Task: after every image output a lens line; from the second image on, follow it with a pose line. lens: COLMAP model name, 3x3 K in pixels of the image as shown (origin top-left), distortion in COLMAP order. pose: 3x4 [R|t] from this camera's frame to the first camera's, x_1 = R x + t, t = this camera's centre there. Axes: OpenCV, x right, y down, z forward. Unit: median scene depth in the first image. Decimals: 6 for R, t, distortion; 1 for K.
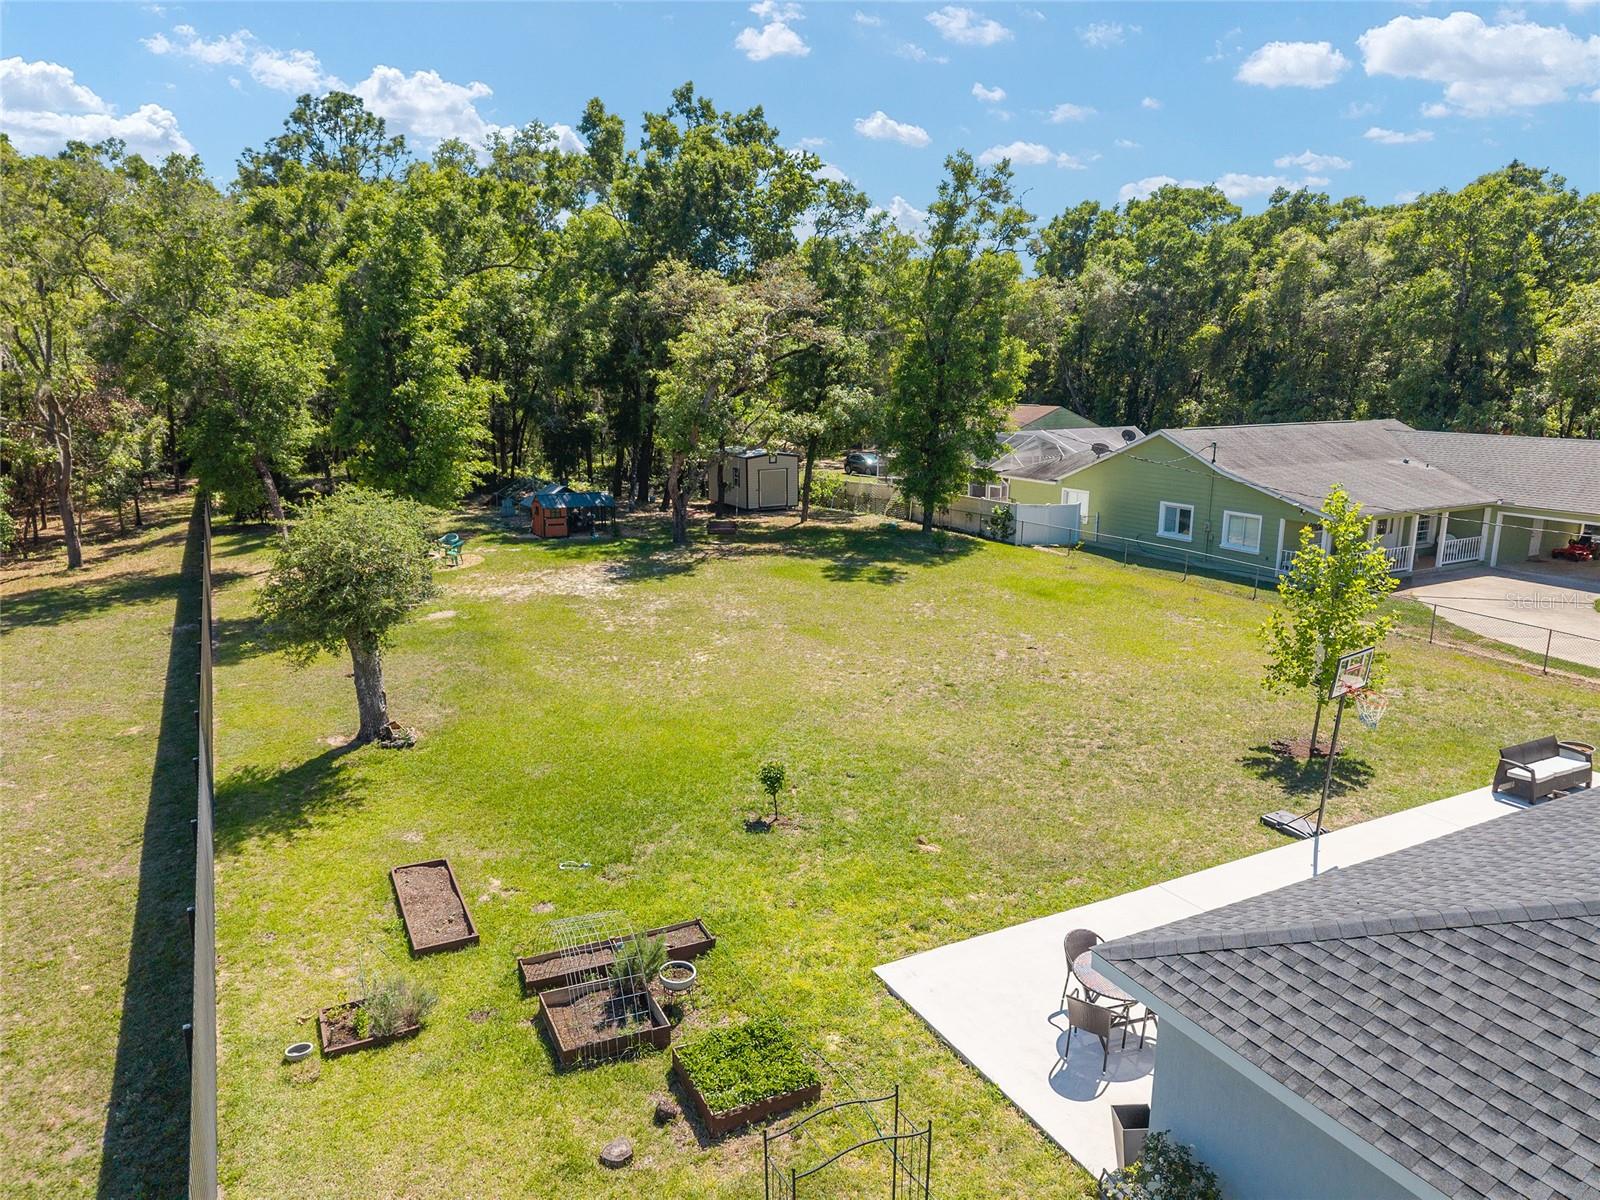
lens RADIAL K [[1066.7, 0, 784.7], [0, 1066.7, 598.3], [0, 0, 1]] dist [0.033653, -0.034280]
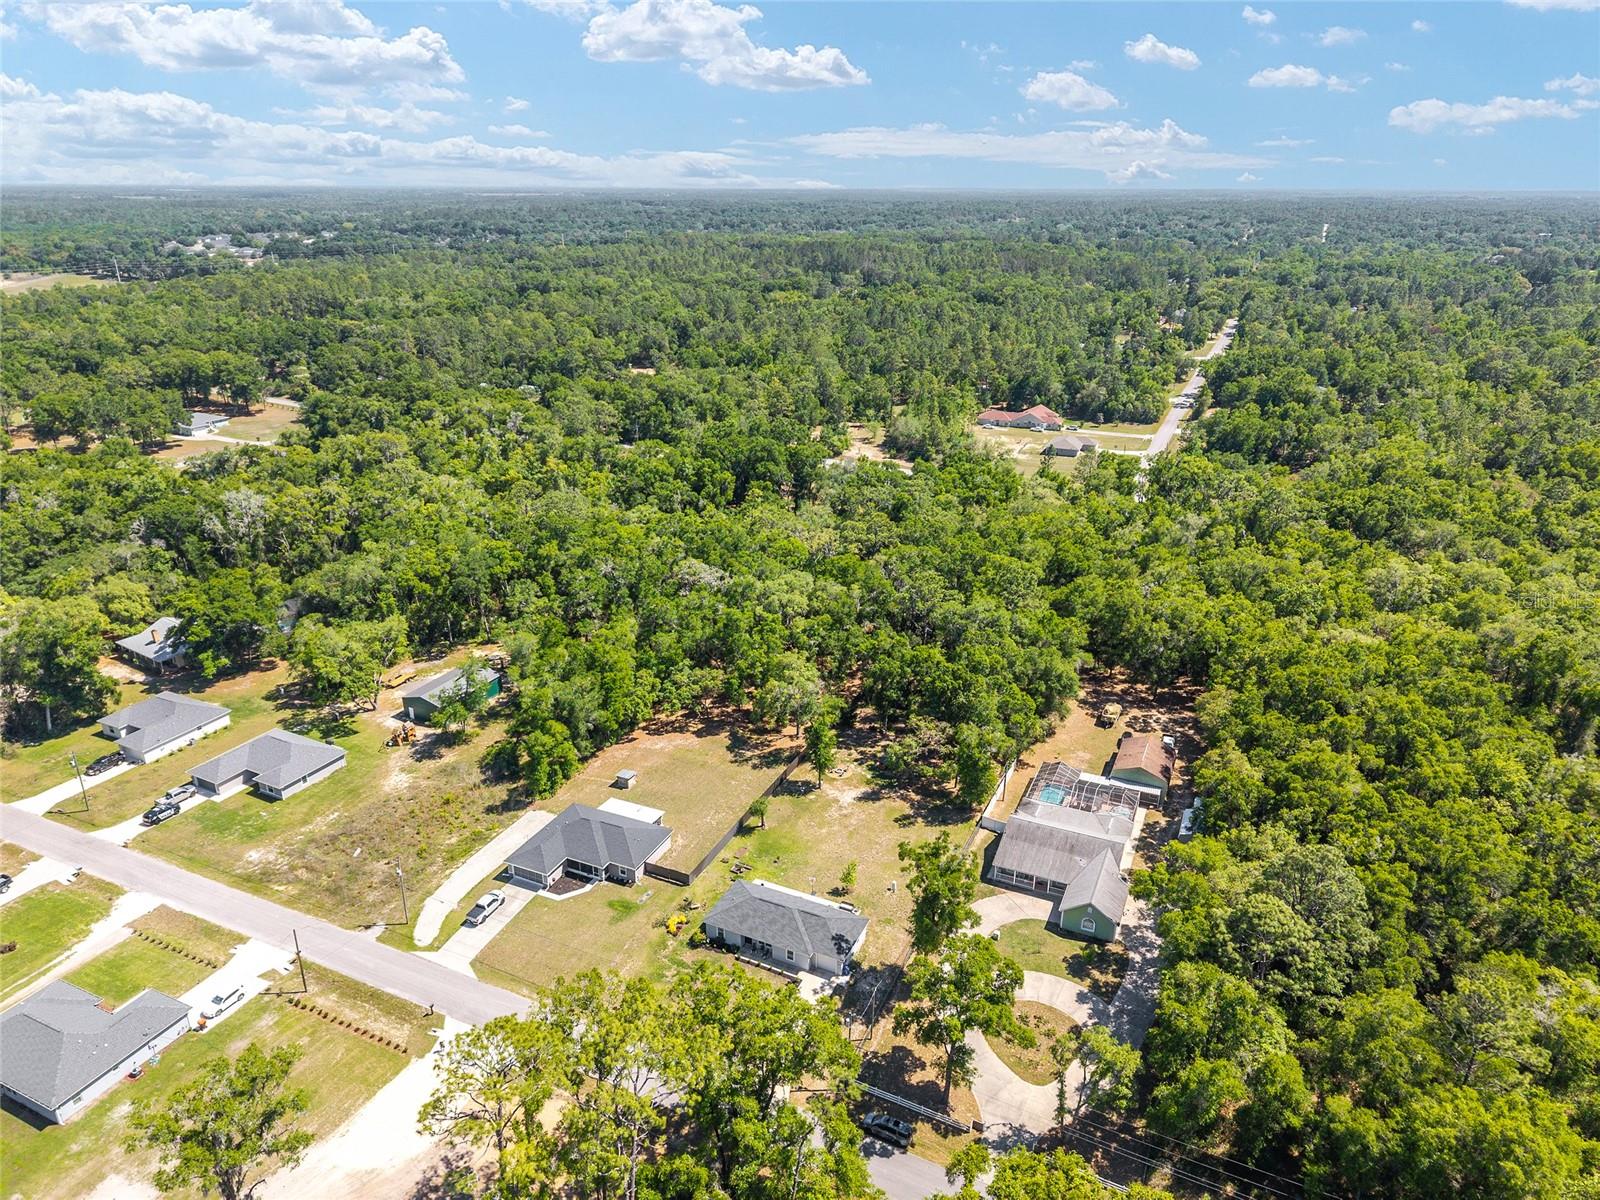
lens RADIAL K [[1066.7, 0, 781.3], [0, 1066.7, 597.7], [0, 0, 1]] dist [0.033653, -0.034280]
pose [[0.596732, 0.288569, -0.748758, 4.603216], [-0.170713, 0.957394, 0.232925, -3.022046], [0.784071, -0.011171, 0.620570, -3.348790]]
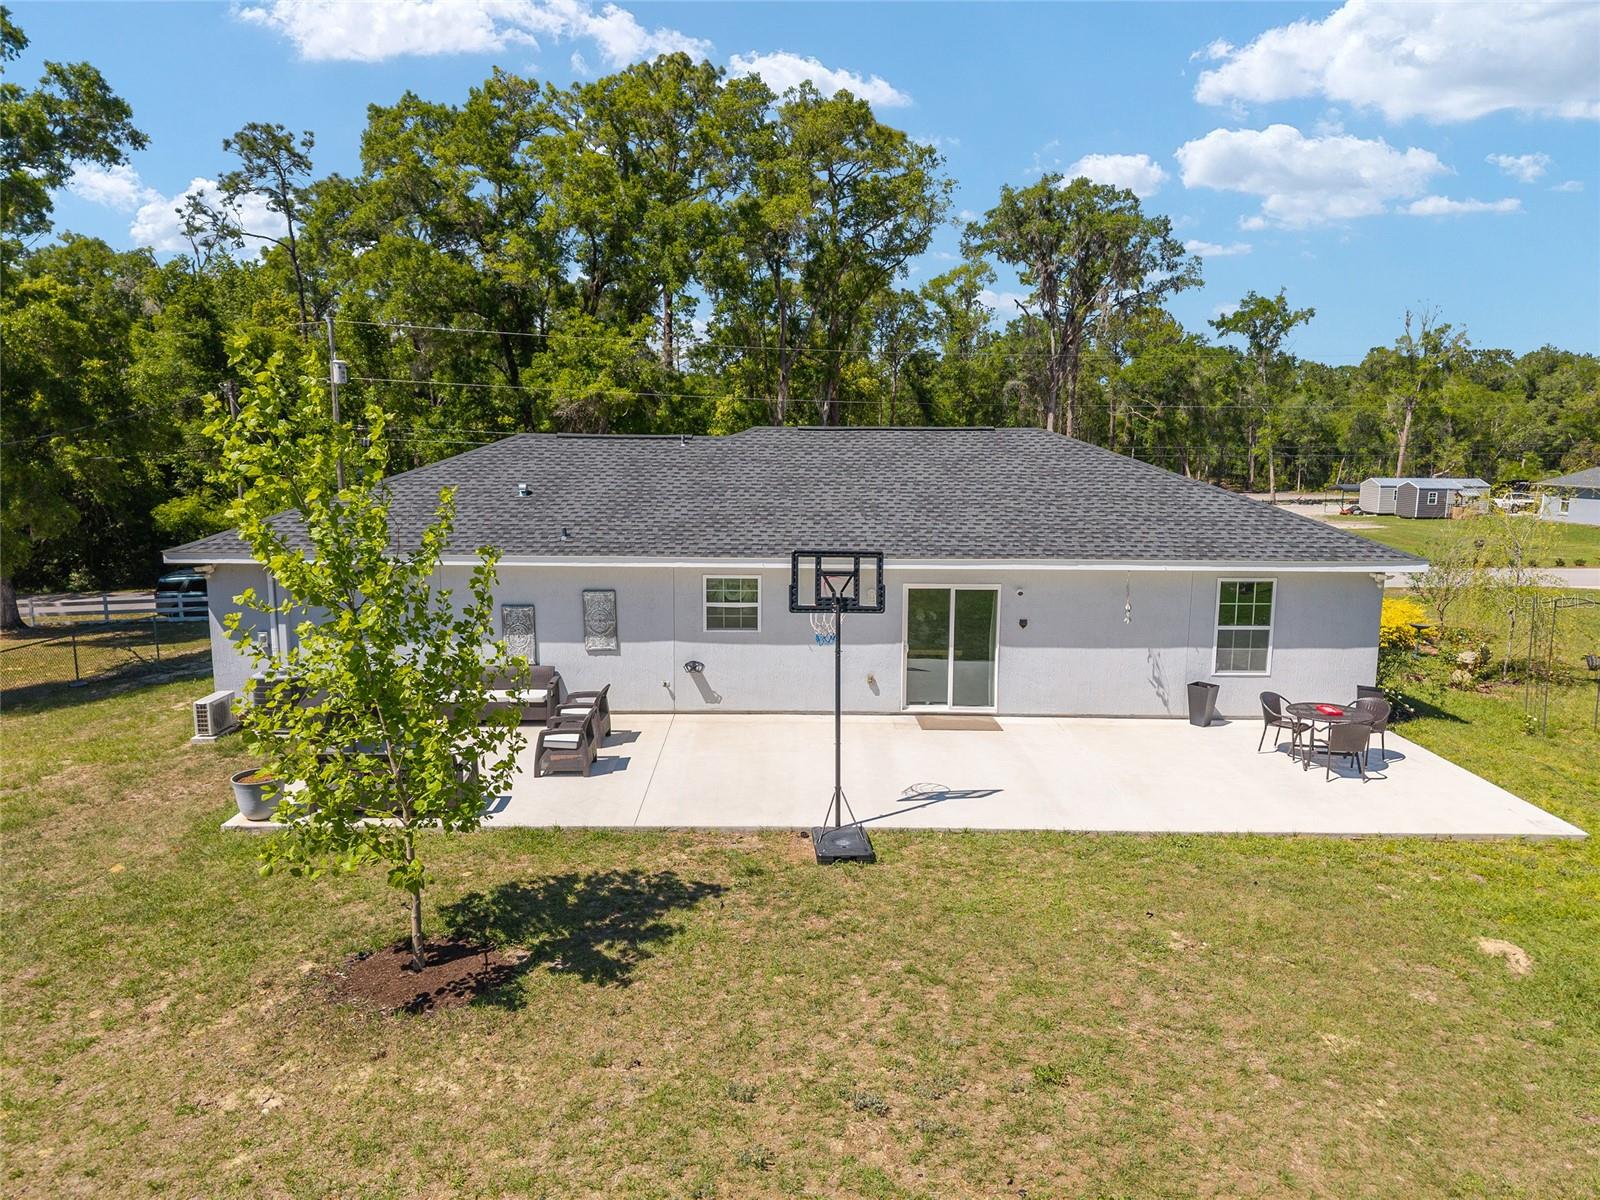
lens RADIAL K [[1066.7, 0, 787.3], [0, 1066.7, 601.8], [0, 0, 1]] dist [0.033653, -0.034280]
pose [[-0.892180, -0.072873, 0.445763, 0.181894], [0.092458, 0.936537, 0.338156, -0.121974], [-0.442116, 0.342910, -0.828822, 1.222059]]
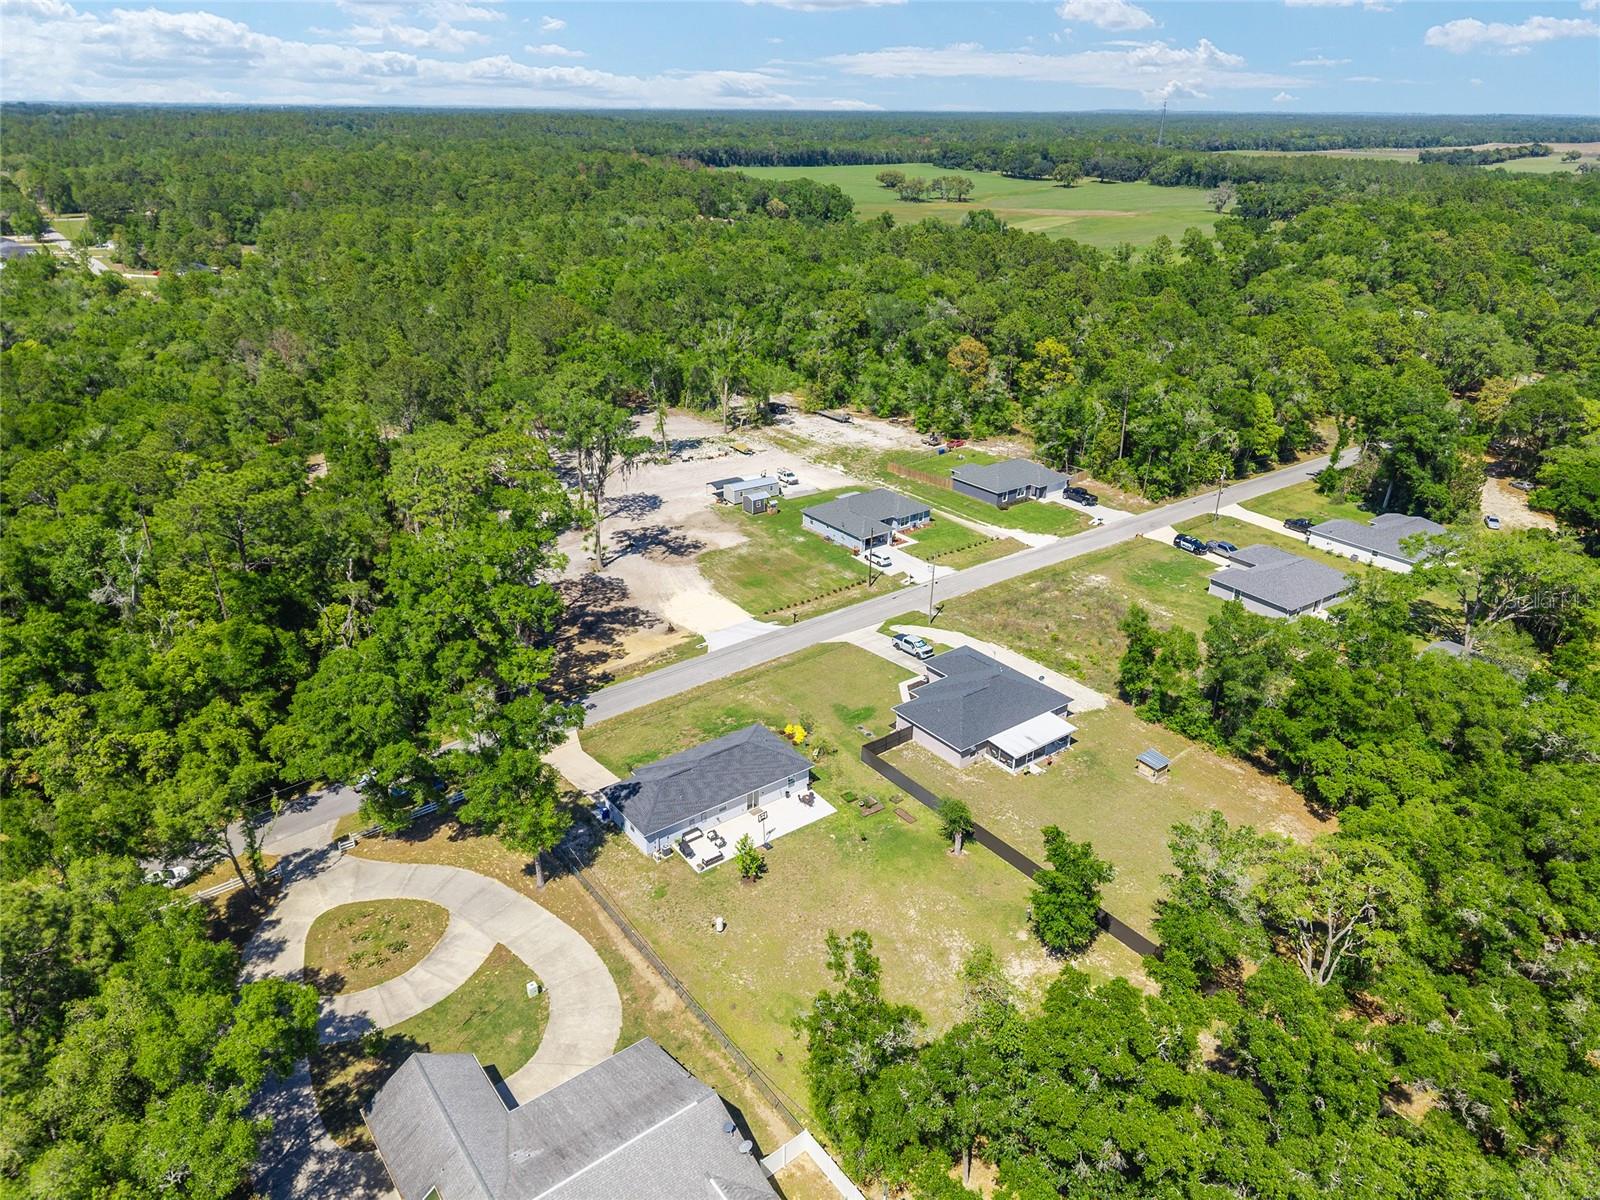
lens RADIAL K [[1066.7, 0, 790.1], [0, 1066.7, 603.8], [0, 0, 1]] dist [0.033653, -0.034280]
pose [[-0.987058, 0.059096, -0.149076, 0.891233], [-0.043522, 0.796008, 0.603719, -3.284288], [0.154343, 0.602394, -0.783135, 3.674855]]
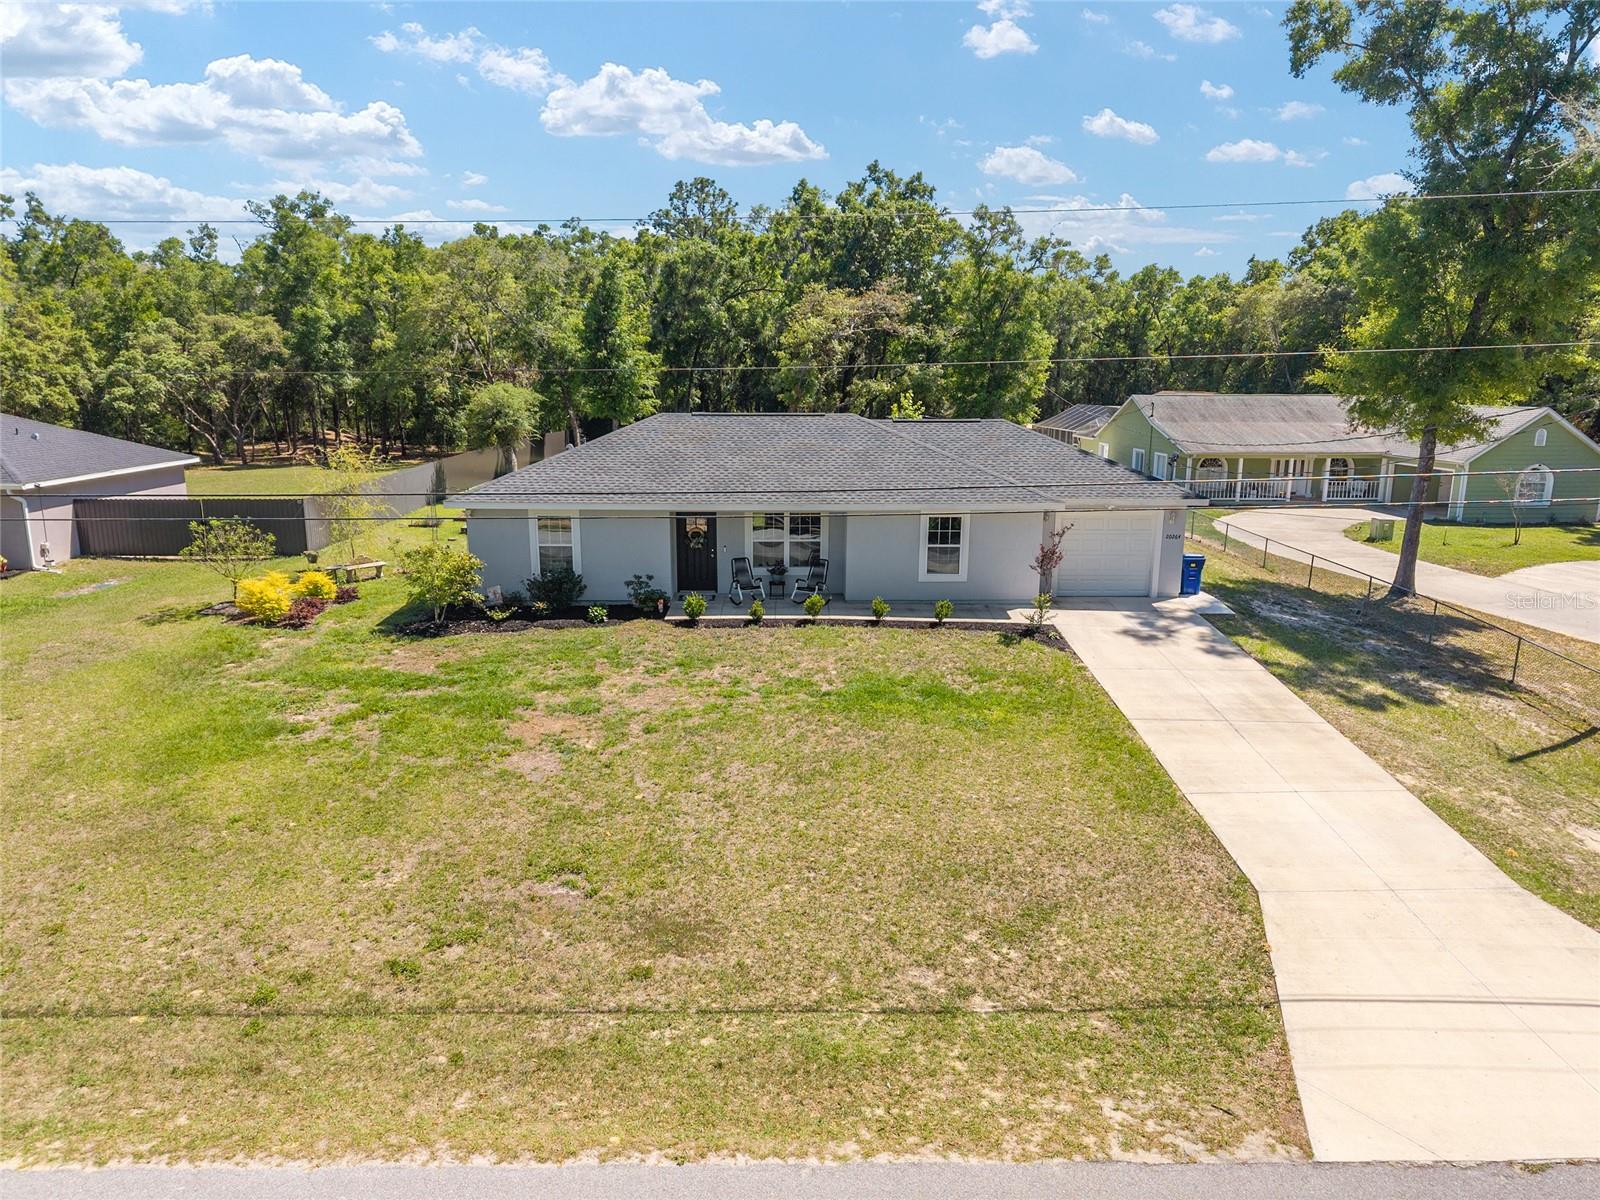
lens RADIAL K [[1066.7, 0, 790.2], [0, 1066.7, 605.7], [0, 0, 1]] dist [0.033653, -0.034280]
pose [[0.901411, 0.093418, -0.422767, 1.160013], [-0.097914, 0.995133, 0.011123, 0.285328], [0.421748, 0.031368, 0.906170, -0.851868]]
